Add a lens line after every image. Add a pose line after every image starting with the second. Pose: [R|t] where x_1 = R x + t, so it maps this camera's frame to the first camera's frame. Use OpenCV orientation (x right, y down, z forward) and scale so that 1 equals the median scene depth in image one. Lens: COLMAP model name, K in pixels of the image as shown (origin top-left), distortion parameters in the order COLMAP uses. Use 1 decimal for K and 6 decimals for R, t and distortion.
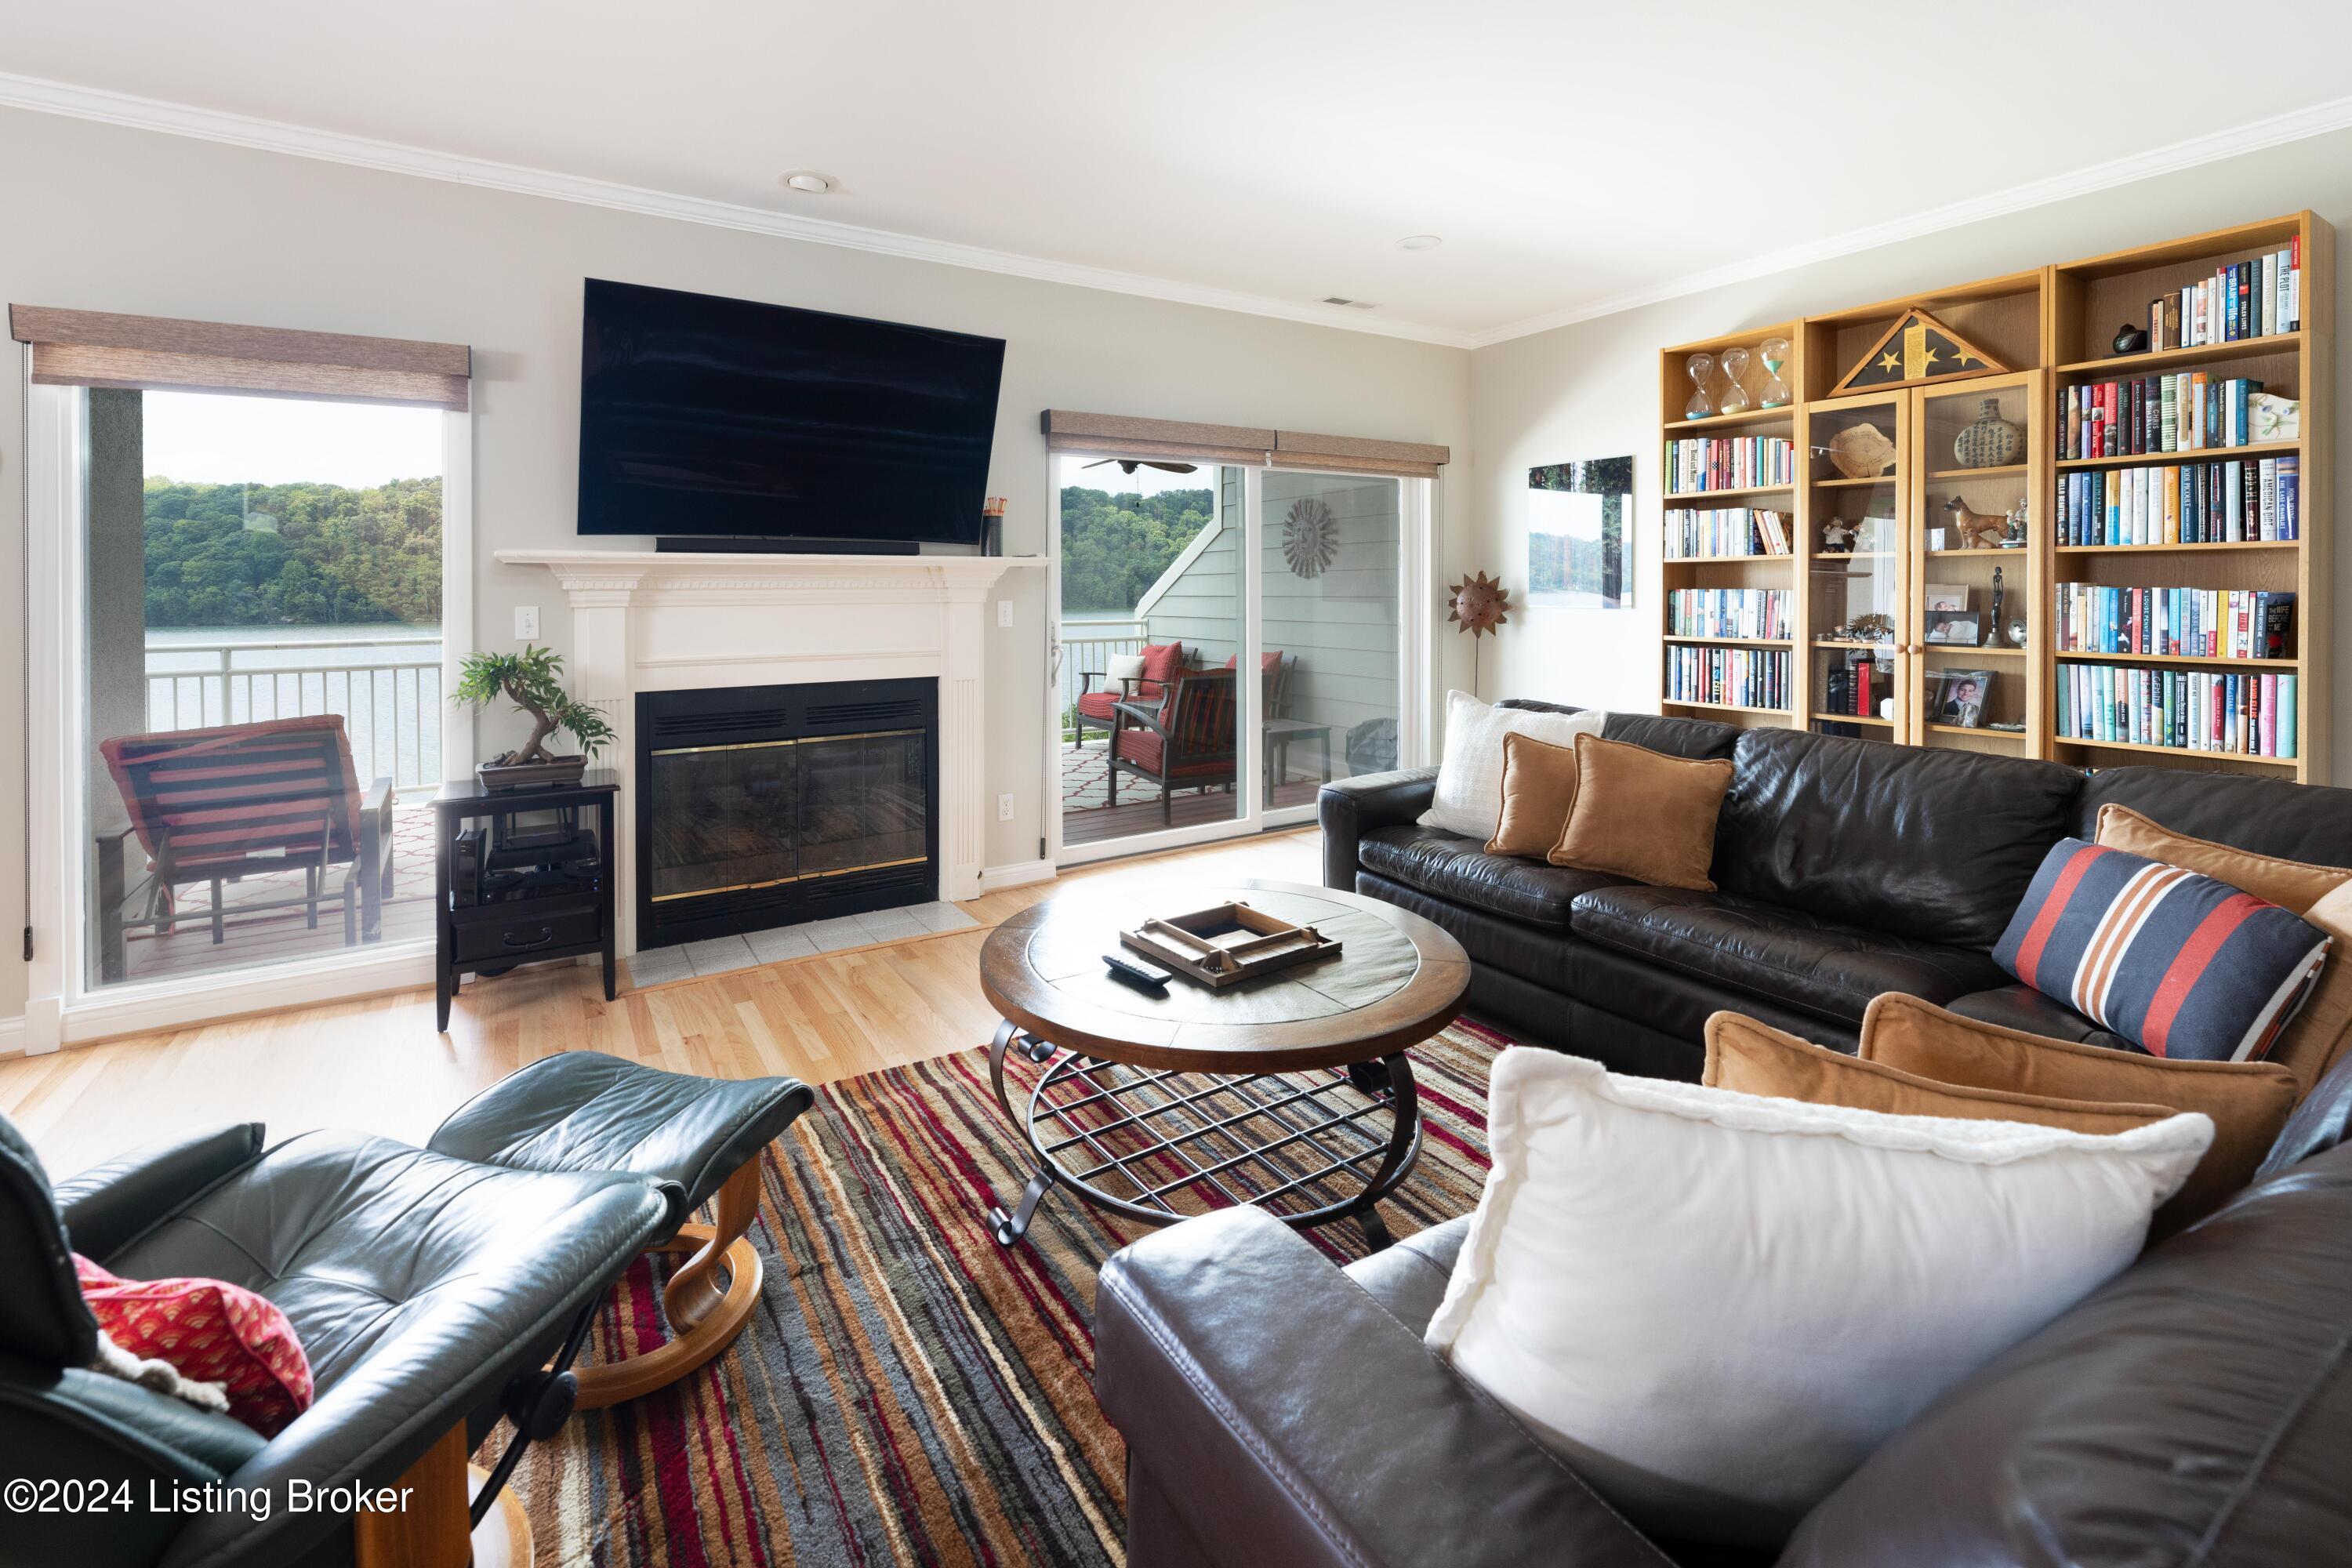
lens RADIAL K [[1002.1, 0, 1109.1], [0, 1002.1, 642.3], [0, 0, 1]] dist [-0.000697, -0.000166]
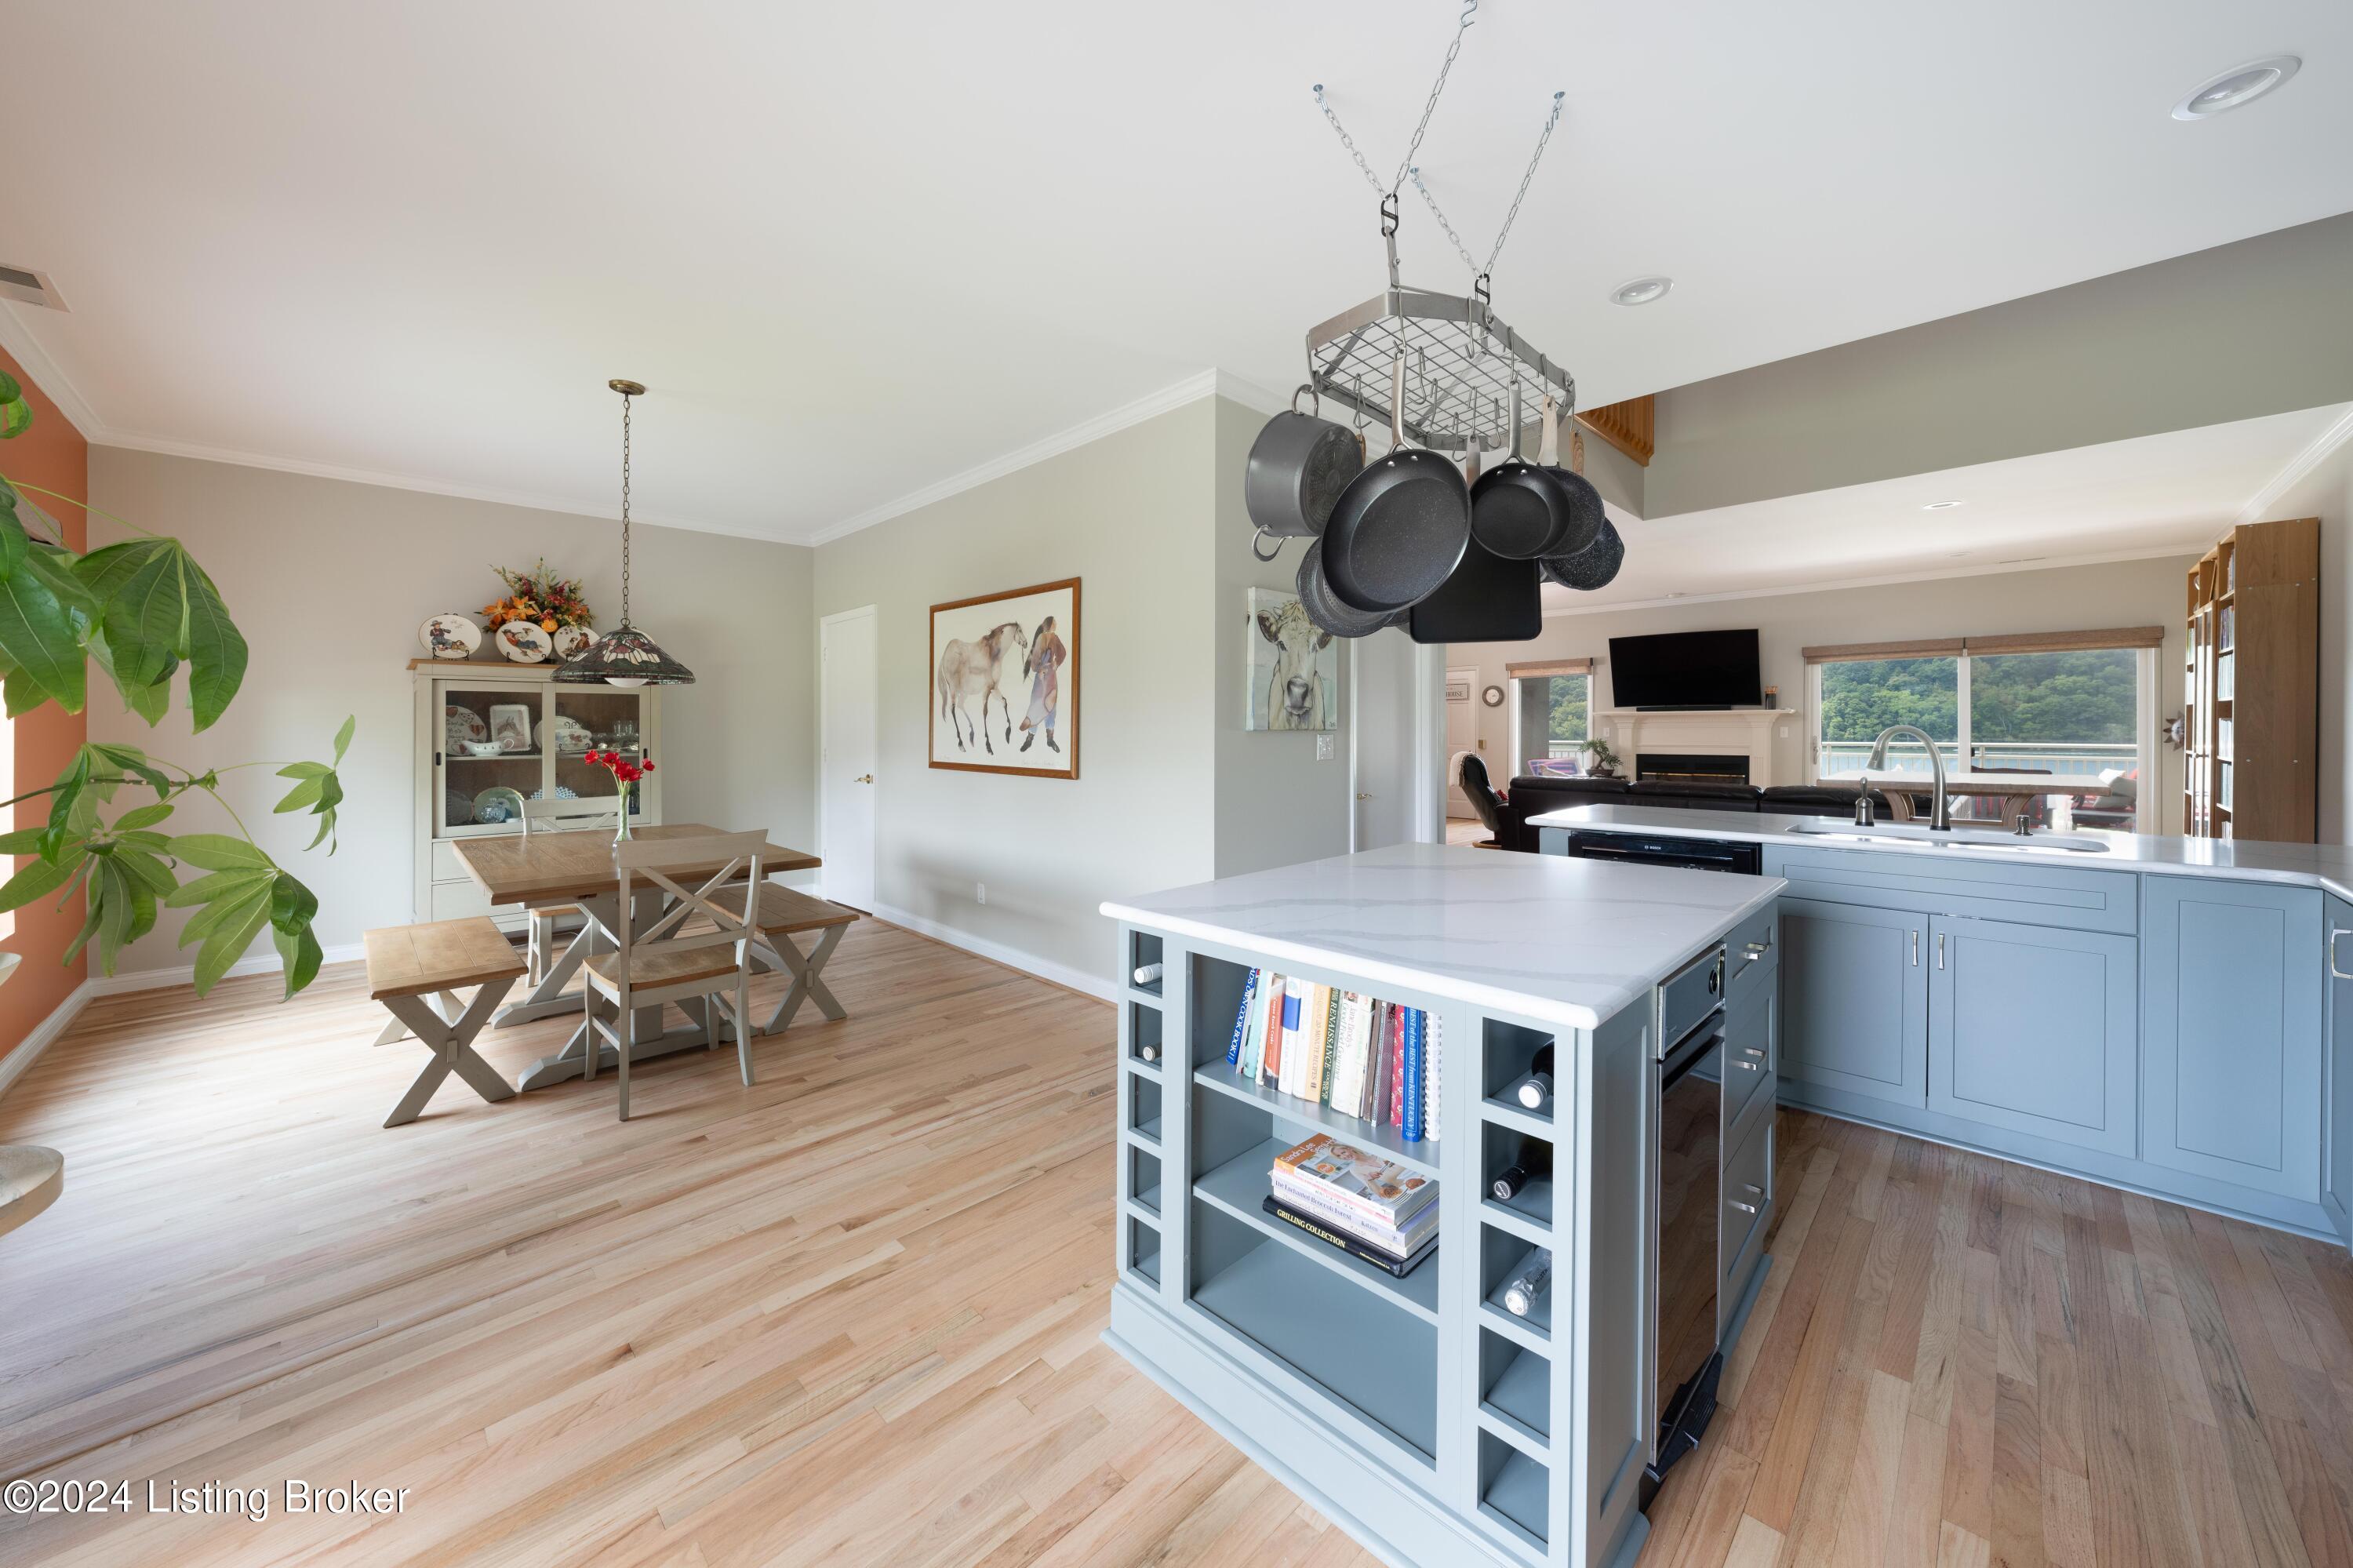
lens RADIAL K [[808.7, 0, 1213.5], [0, 808.7, 717.4], [0, 0, 1]] dist [0.001827, 0.000101]
pose [[0.258833, -0.005574, -0.965906, 1.588912], [-0.049689, 0.998582, -0.019078, 0.046602], [0.964643, 0.052933, 0.258189, -0.947288]]
